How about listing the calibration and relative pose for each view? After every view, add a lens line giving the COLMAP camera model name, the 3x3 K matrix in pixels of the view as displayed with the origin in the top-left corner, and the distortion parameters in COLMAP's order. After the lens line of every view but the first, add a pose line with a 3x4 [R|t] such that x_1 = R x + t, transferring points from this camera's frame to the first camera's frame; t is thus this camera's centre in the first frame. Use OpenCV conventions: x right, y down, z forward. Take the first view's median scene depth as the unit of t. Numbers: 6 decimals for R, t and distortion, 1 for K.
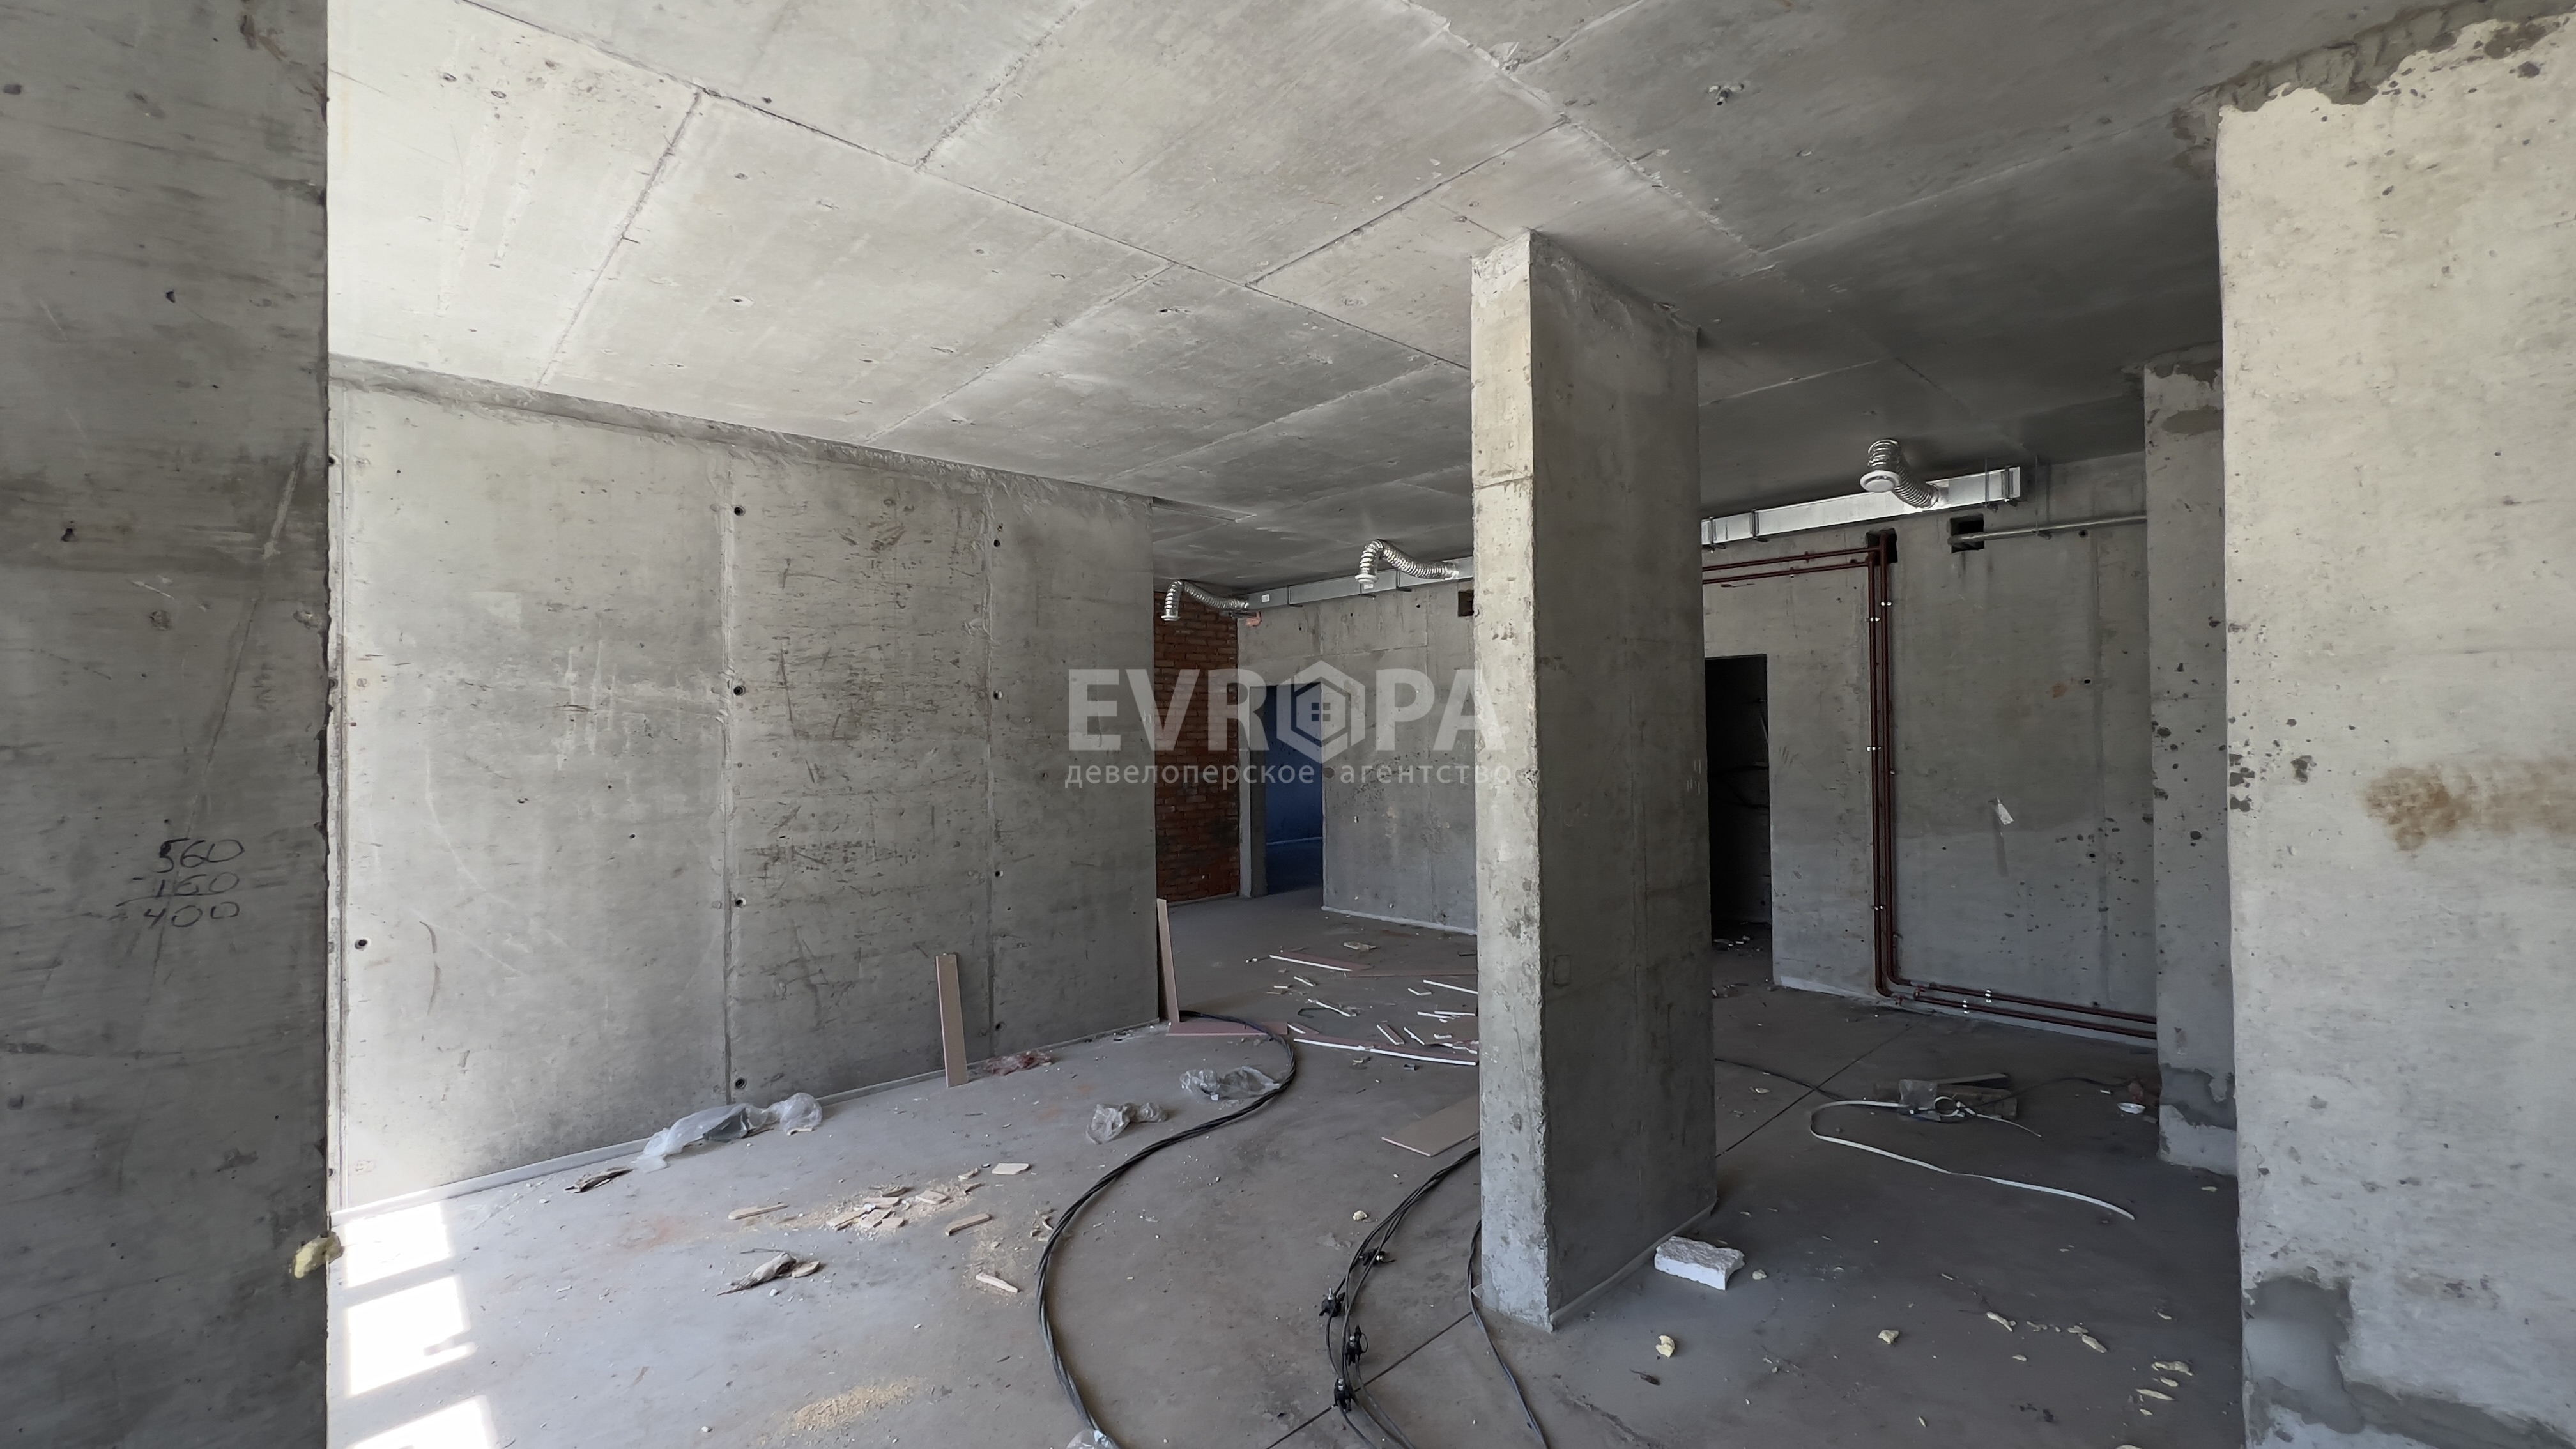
lens RADIAL K [[1019.3, 0, 1278.9], [0, 1019.3, 718.3], [0, 0, 1]] dist [-0.001339, -0.000002]
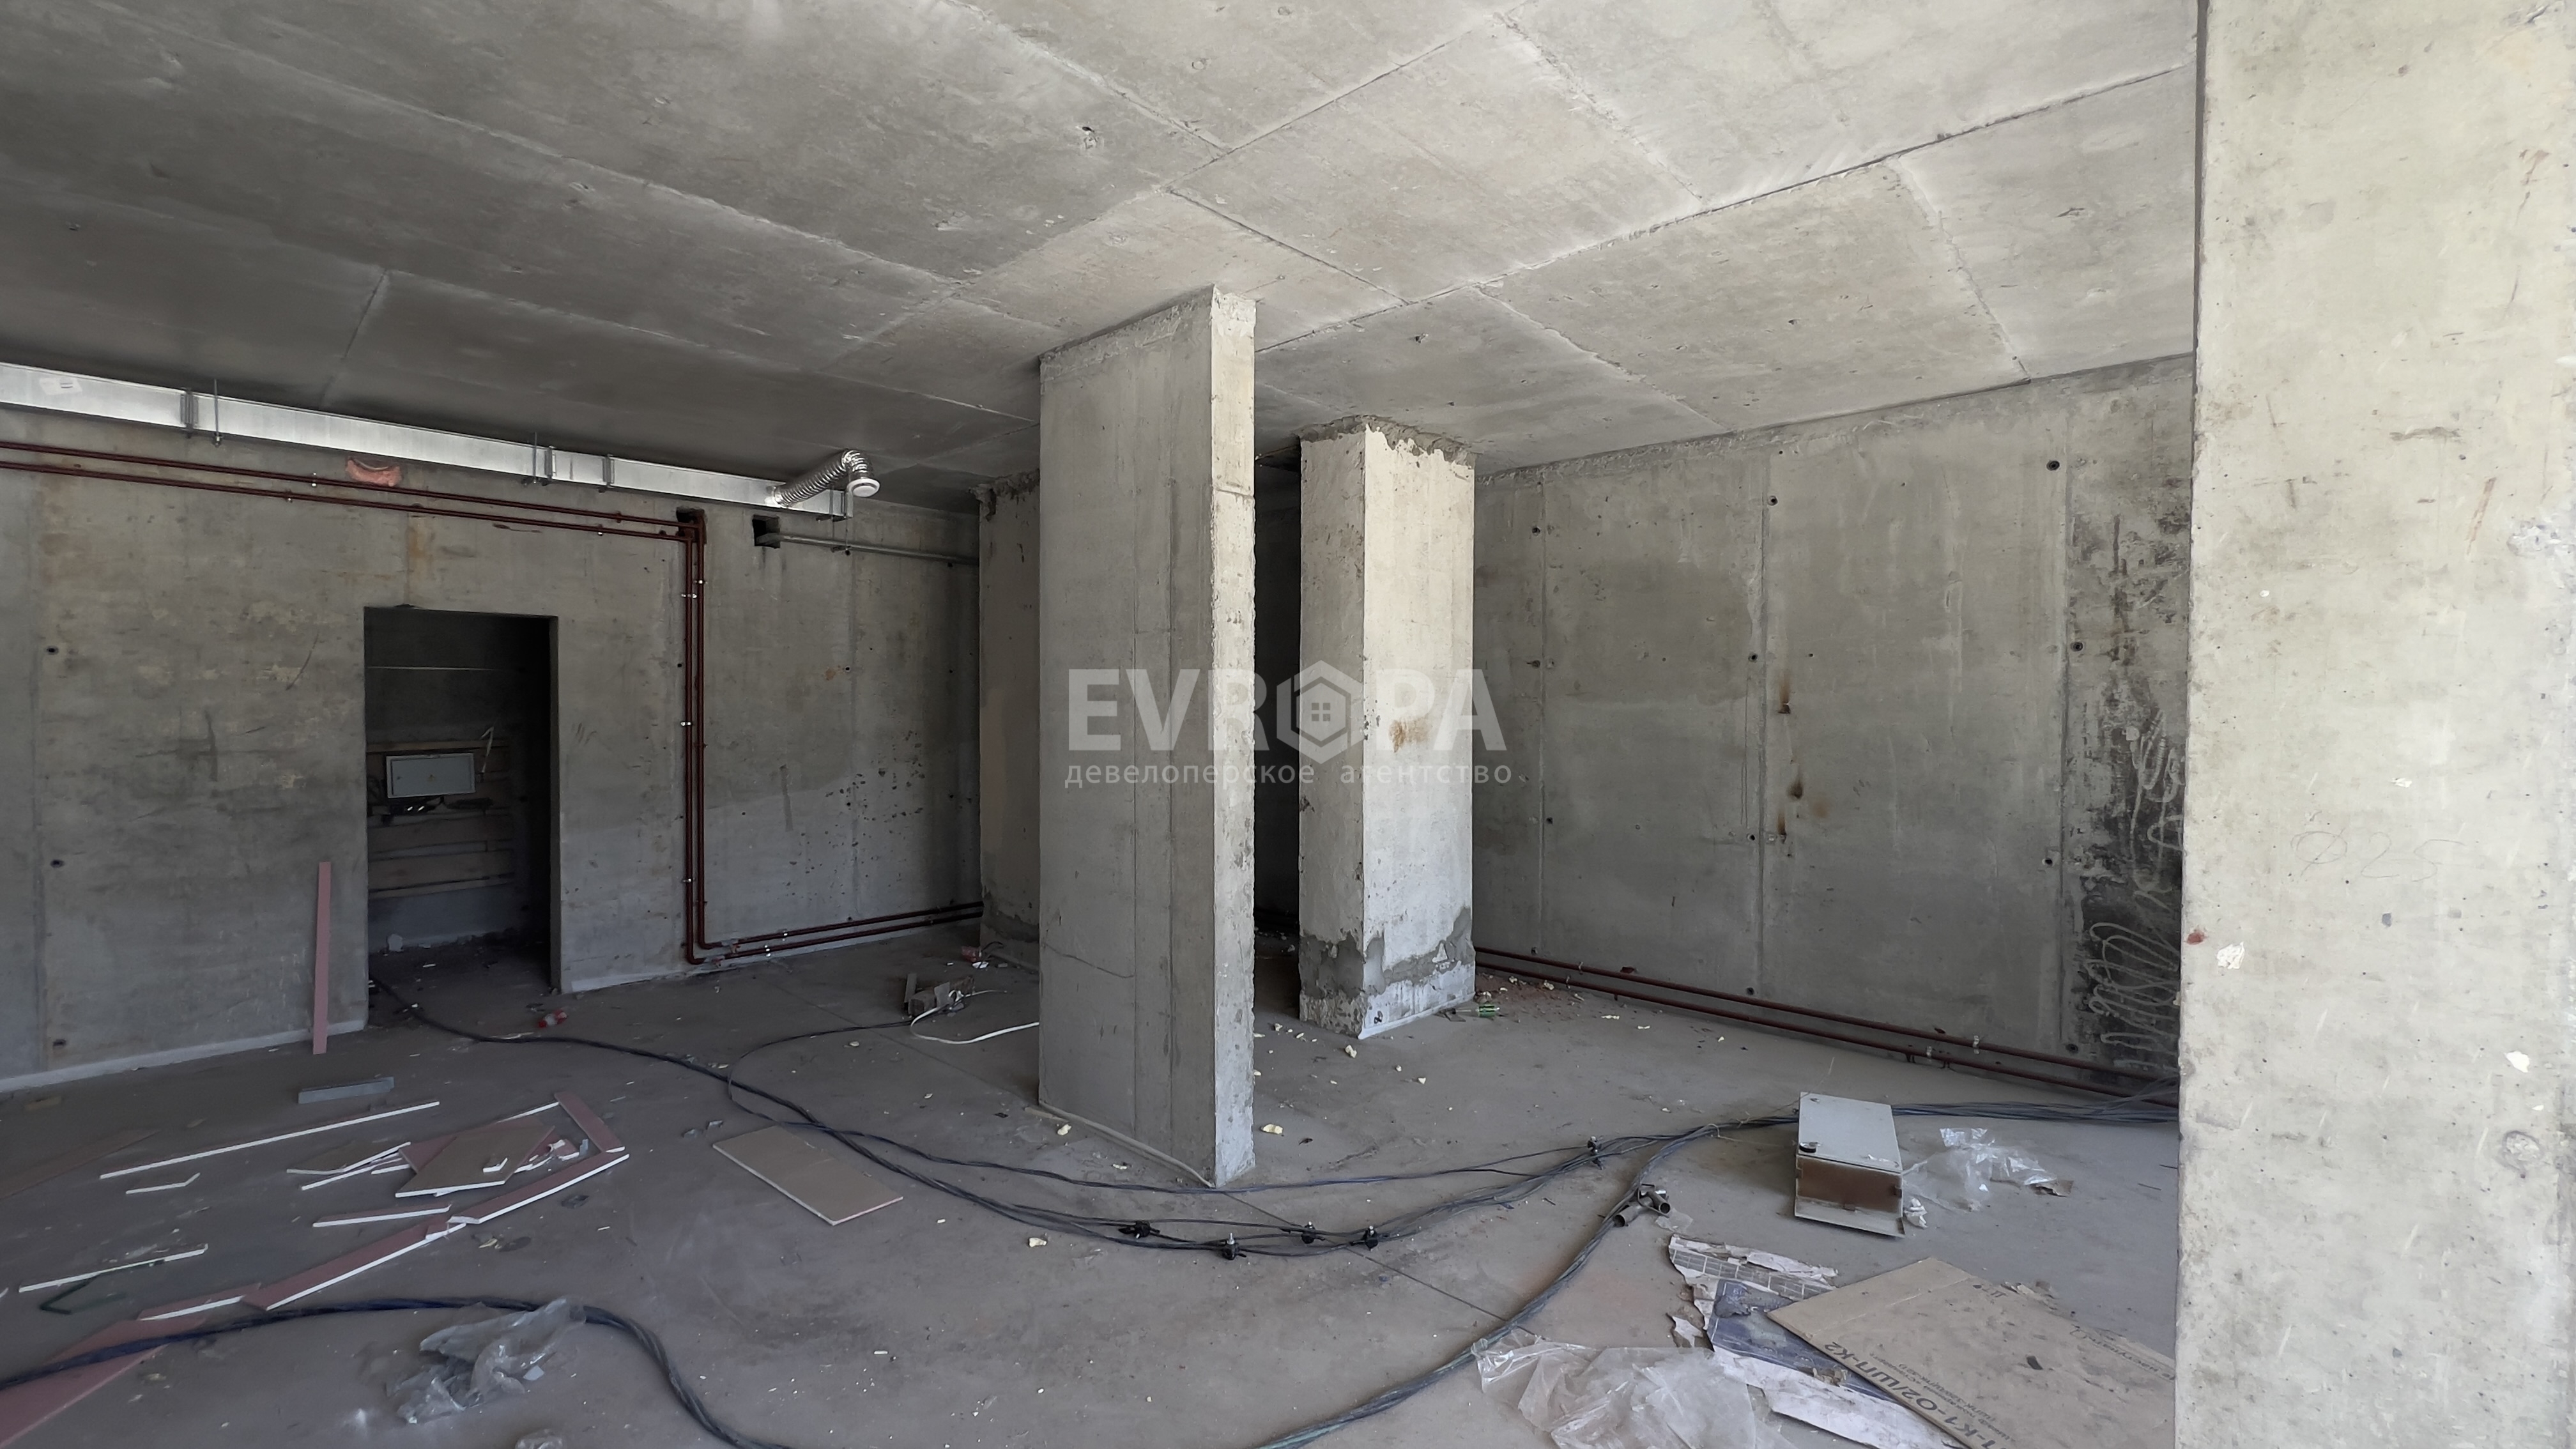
lens RADIAL K [[1019.3, 0, 1278.9], [0, 1019.3, 718.3], [0, 0, 1]] dist [-0.001339, -0.000002]
pose [[-0.070853, -0.001410, 0.997486, -0.524290], [-0.013964, 0.999902, 0.000422, 0.017949], [-0.997389, -0.013899, -0.070866, 0.548472]]
